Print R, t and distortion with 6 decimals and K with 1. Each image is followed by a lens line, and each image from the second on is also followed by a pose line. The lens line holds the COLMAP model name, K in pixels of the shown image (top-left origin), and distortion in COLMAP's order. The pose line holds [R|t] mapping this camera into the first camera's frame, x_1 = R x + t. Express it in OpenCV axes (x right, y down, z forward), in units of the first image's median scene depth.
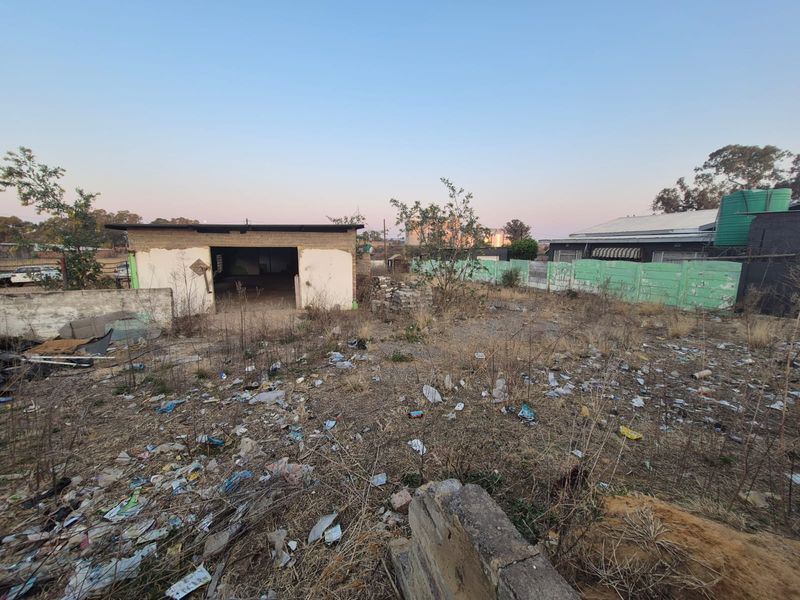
lens RADIAL K [[310.8, 0, 398.6], [0, 310.8, 294.3], [0, 0, 1]] dist [0.003808, -0.001587]
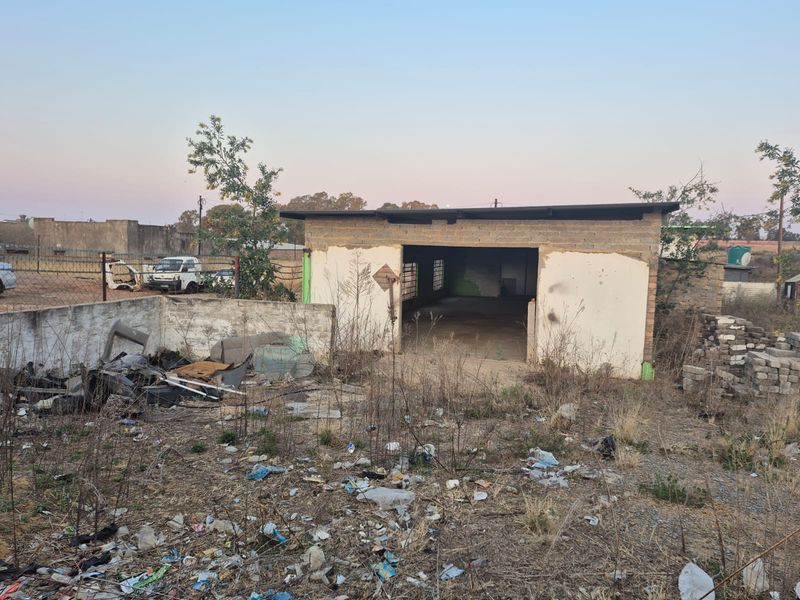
lens RADIAL K [[605.1, 0, 412.0], [0, 605.1, 307.6], [0, 0, 1]] dist [0.112521, -0.131348]
pose [[0.822736, 0.072111, -0.563830, 0.118056], [-0.104359, 0.994222, -0.025123, 0.000081], [0.558761, 0.079511, 0.825508, 0.022586]]
